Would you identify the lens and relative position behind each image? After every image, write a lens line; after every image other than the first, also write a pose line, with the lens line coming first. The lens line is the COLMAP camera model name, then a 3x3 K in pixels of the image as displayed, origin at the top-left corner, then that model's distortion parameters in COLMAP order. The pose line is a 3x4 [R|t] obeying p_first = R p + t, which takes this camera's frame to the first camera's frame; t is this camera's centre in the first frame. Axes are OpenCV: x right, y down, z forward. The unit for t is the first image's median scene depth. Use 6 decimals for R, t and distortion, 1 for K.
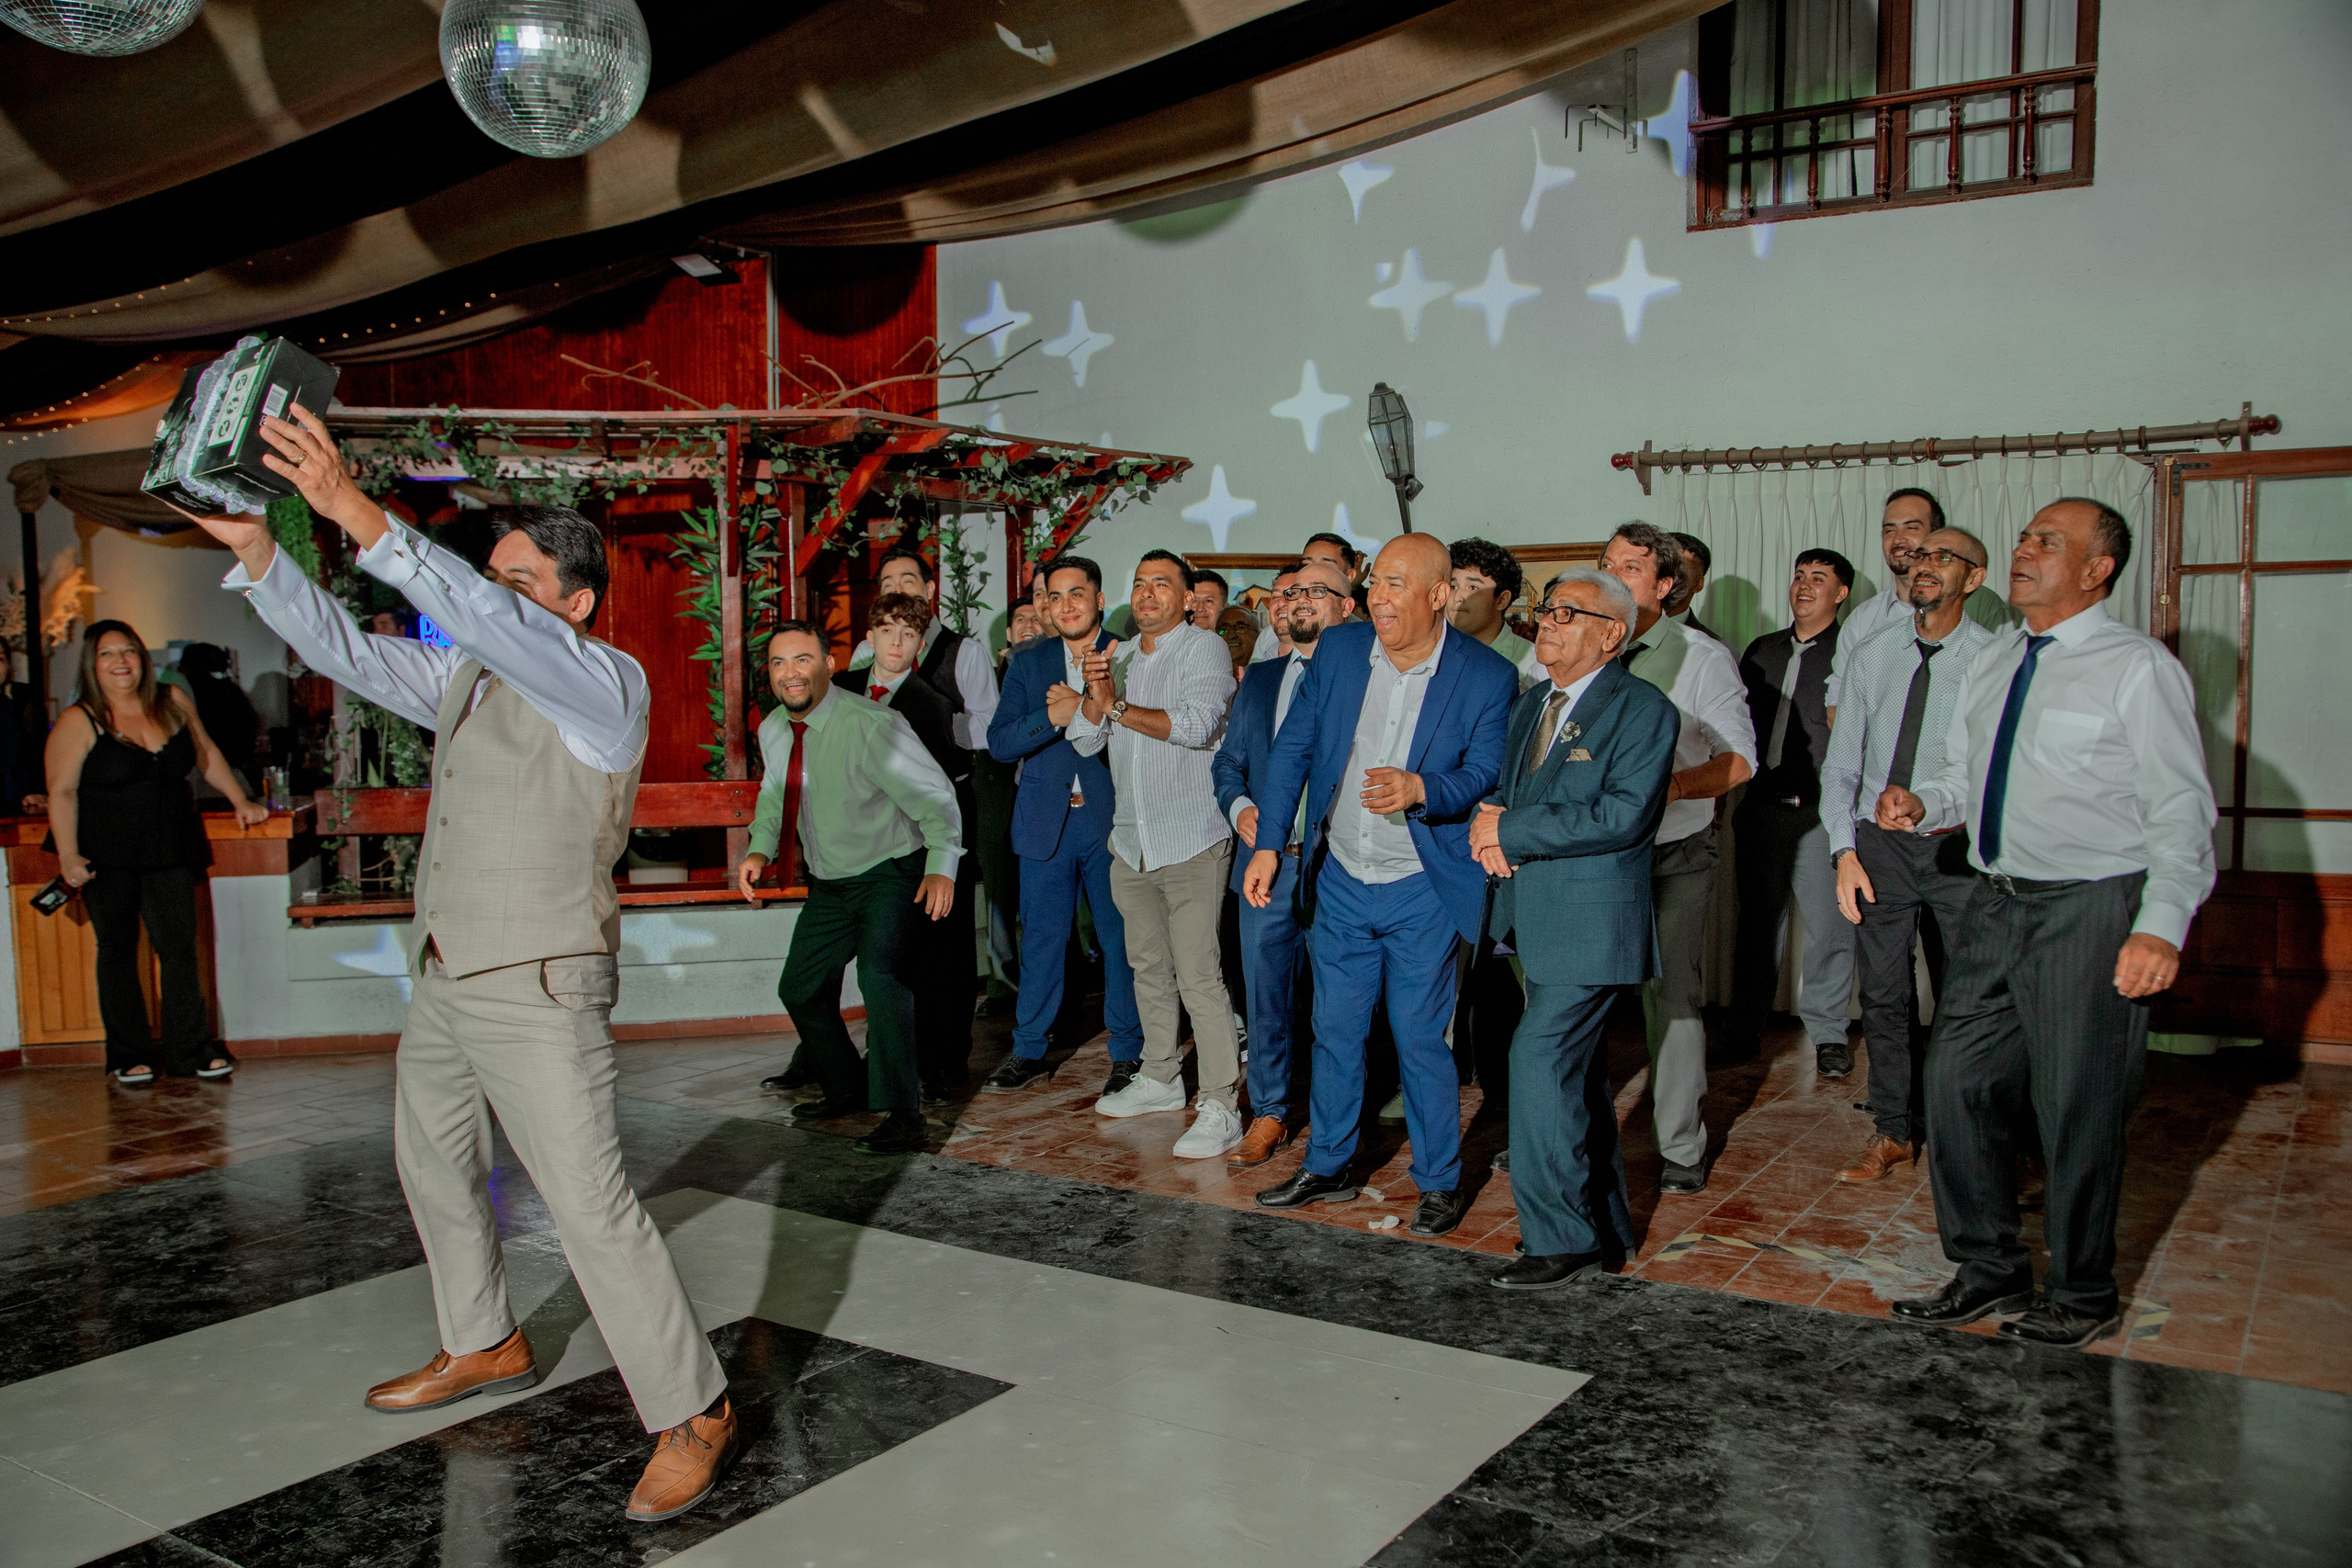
lens RADIAL K [[1958.9, 0, 1152.5], [0, 1958.9, 795.1], [0, 0, 1]] dist [-0.058688, 0.092900]
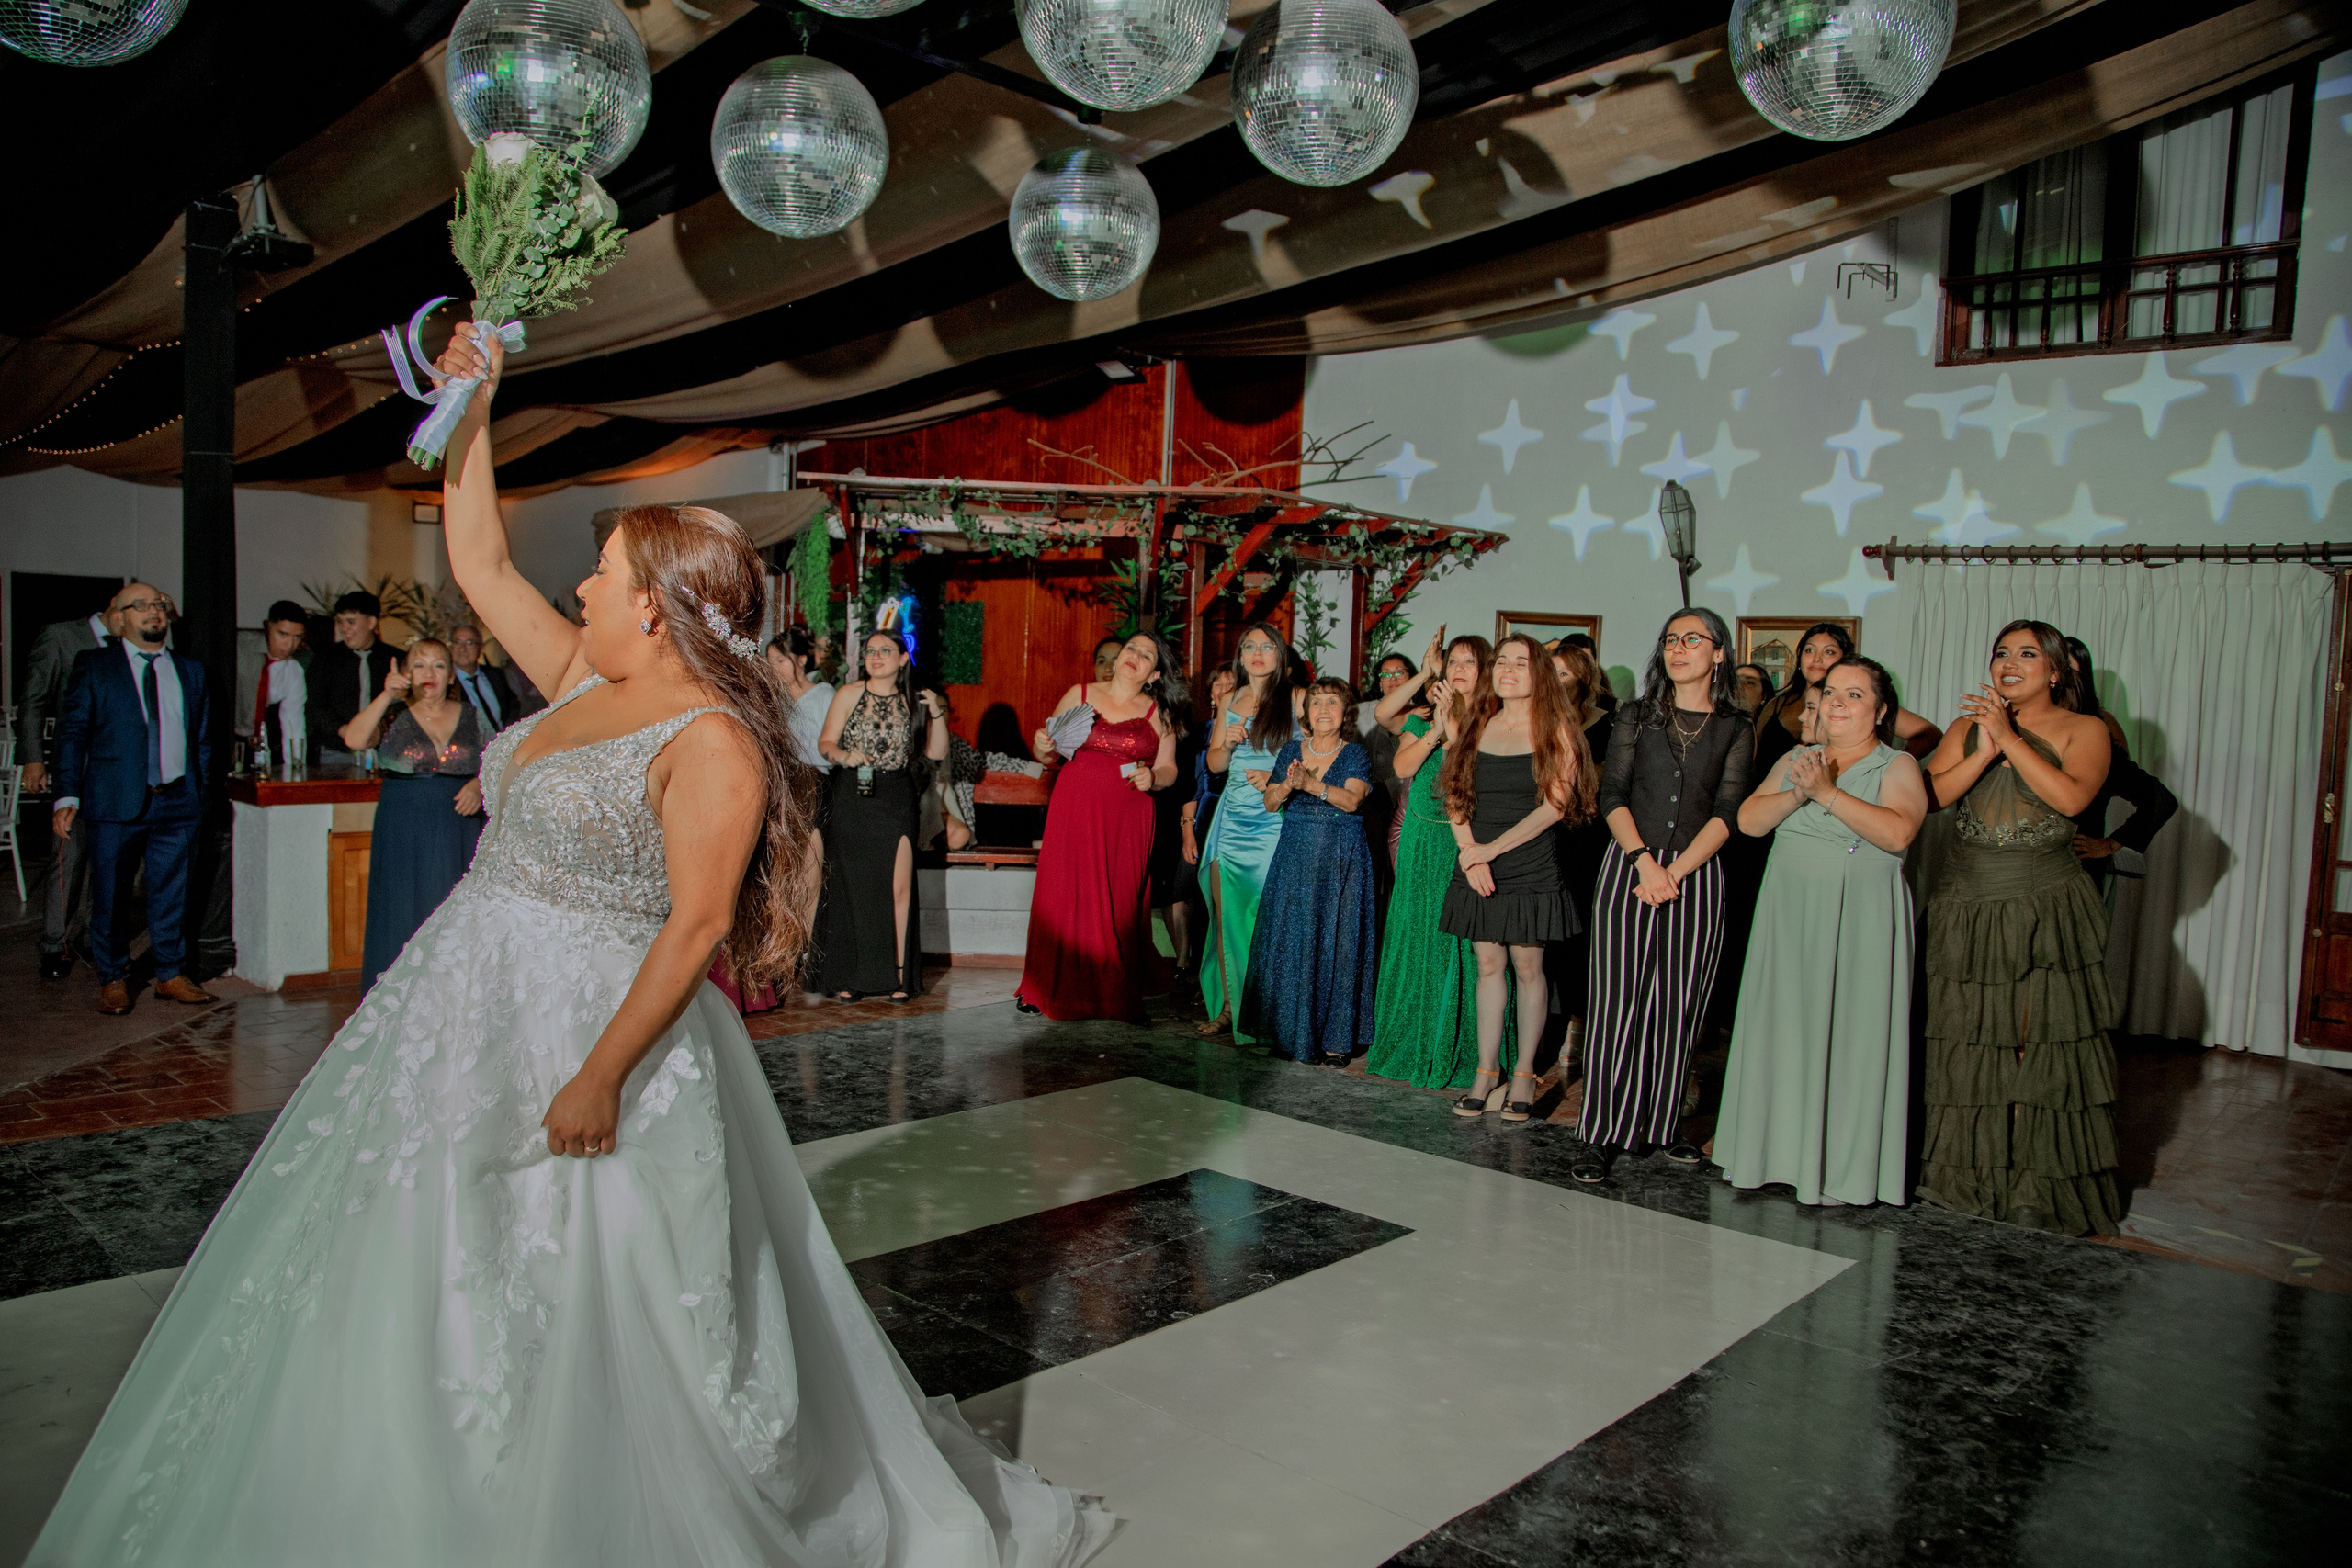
lens RADIAL K [[1641.1, 0, 1152.0], [0, 1641.1, 806.1], [0, 0, 1]] dist [-0.118712, 0.078449]
pose [[0.987113, 0.055558, -0.150068, -0.047493], [-0.055257, 0.998453, 0.006177, 0.006853], [0.150179, 0.002195, 0.988656, -0.063163]]
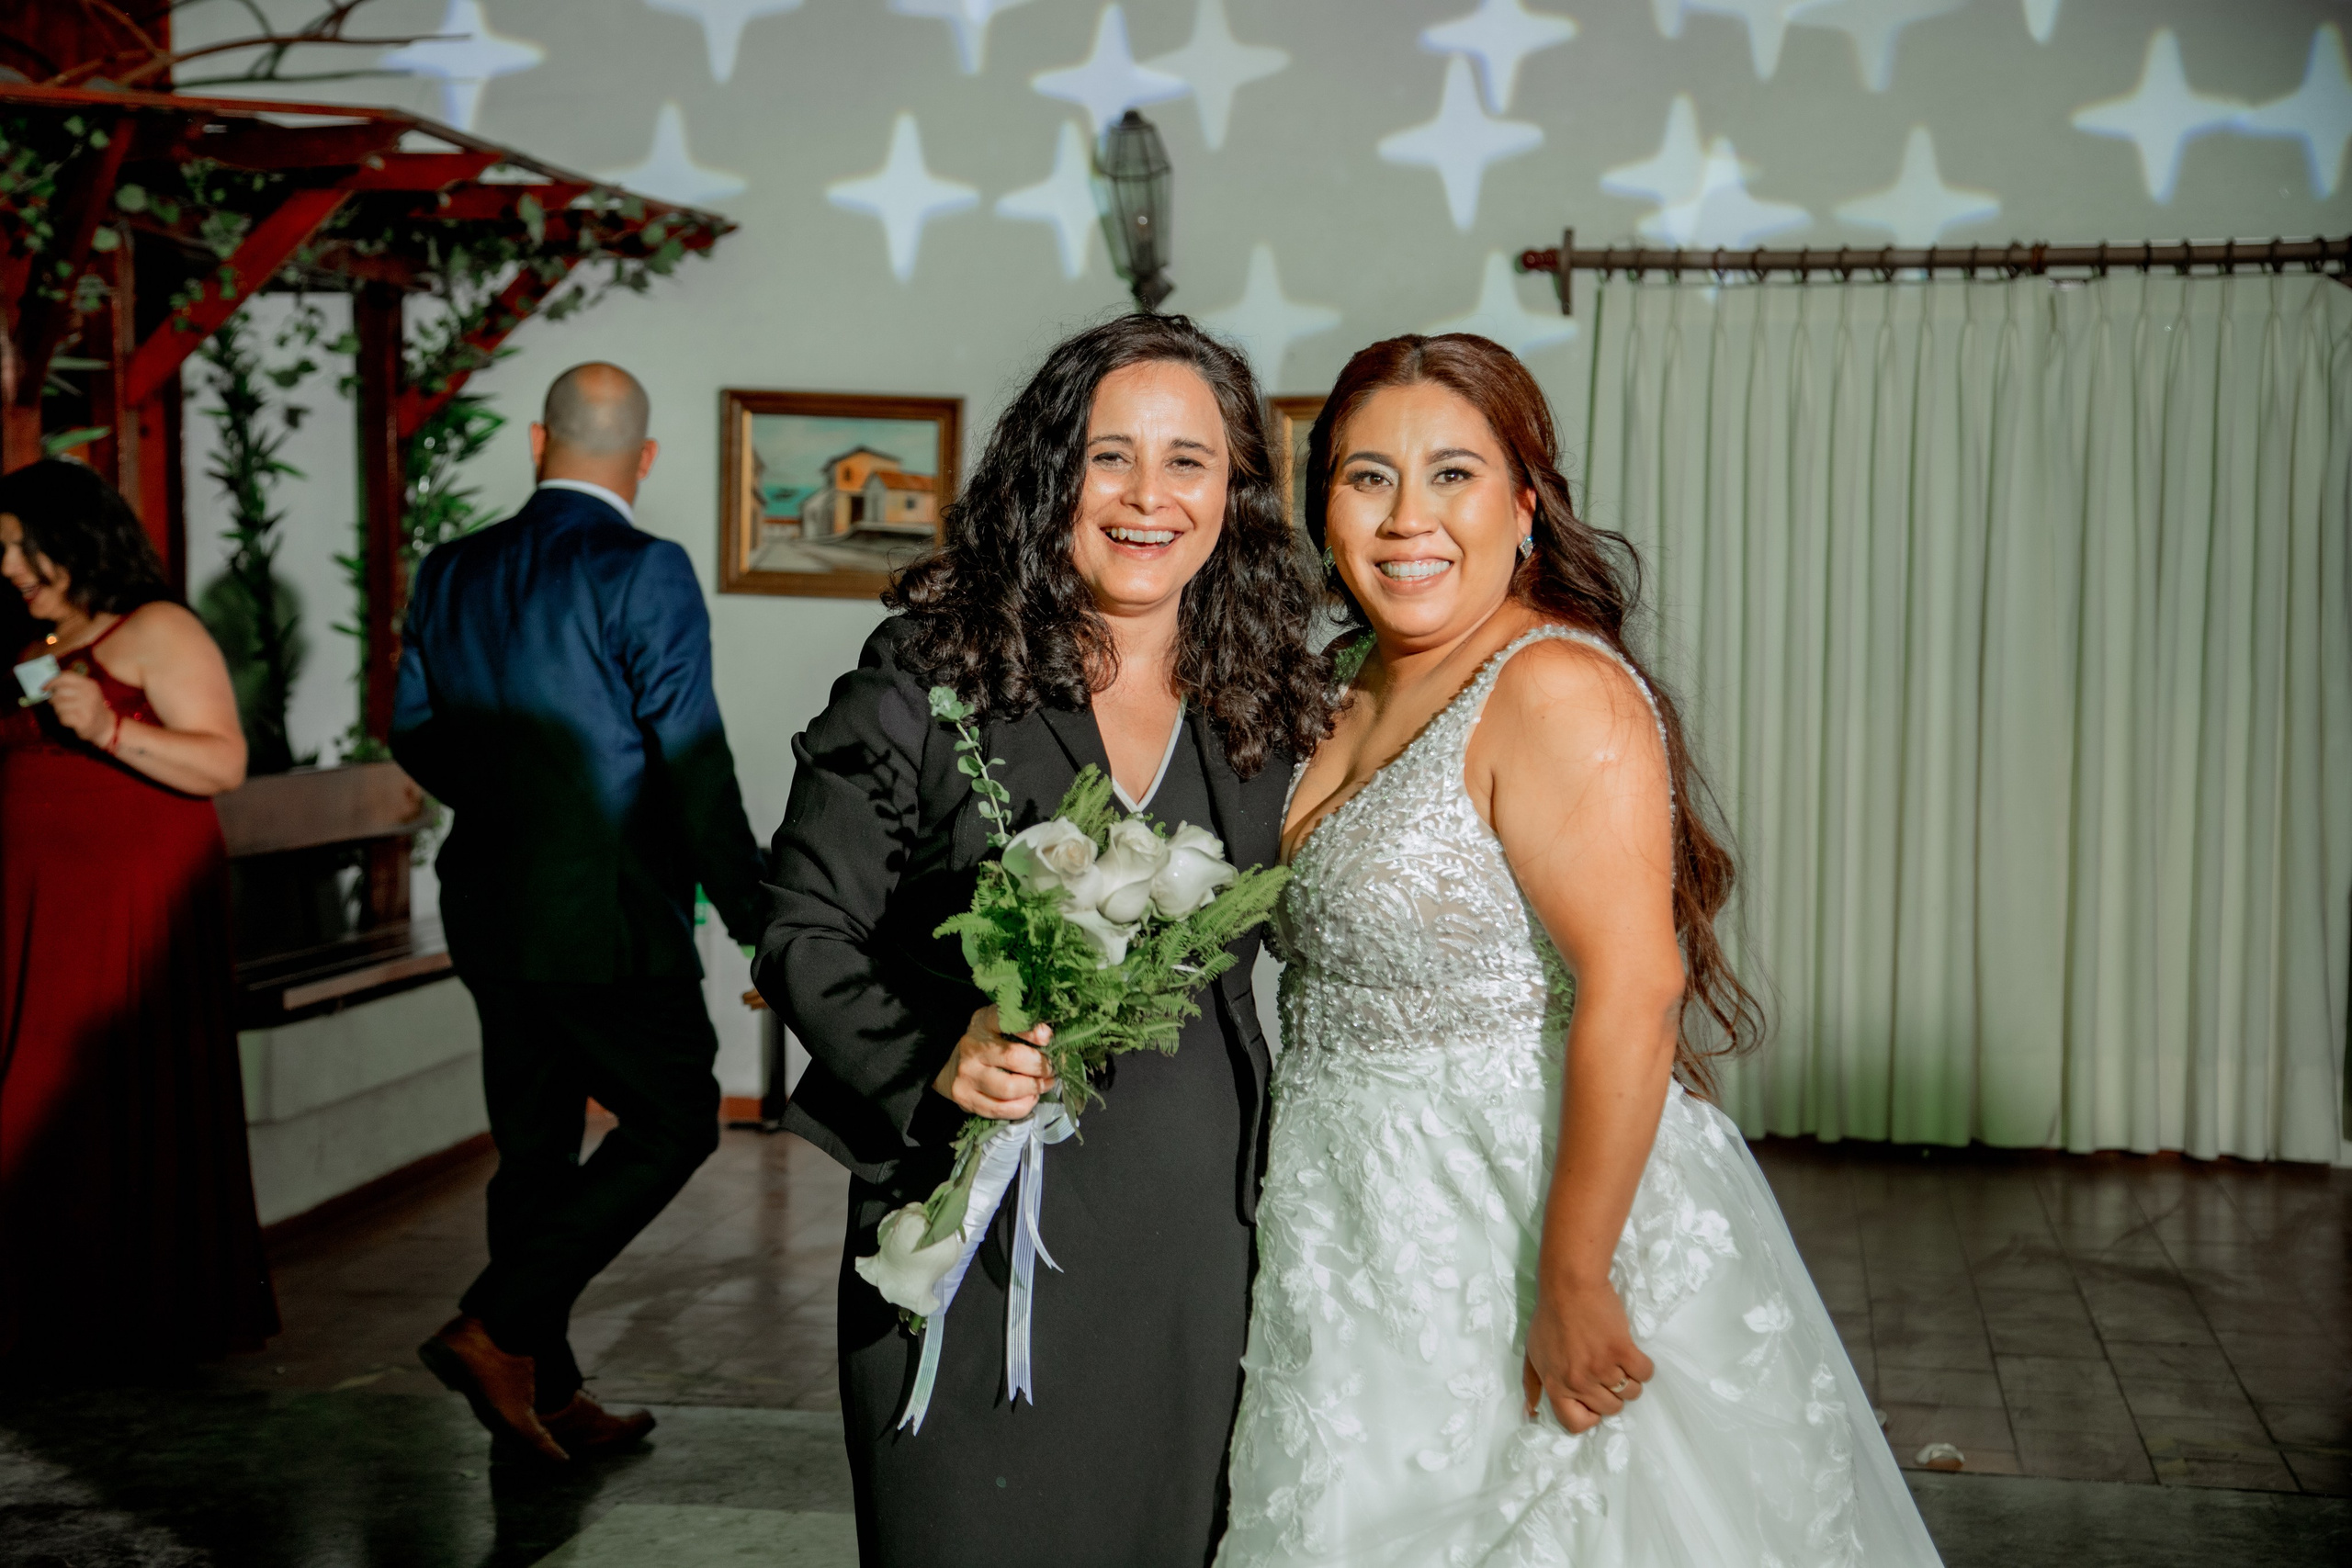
lens RADIAL K [[3724.5, 0, 1176.4], [0, 3724.5, 791.4], [0, 0, 1]] dist [0.189493, 0.261069]
pose [[0.920376, -0.014253, 0.390774, -0.351995], [0.019573, 0.999762, -0.009634, 0.006117], [-0.390543, 0.016515, 0.920436, -0.046176]]
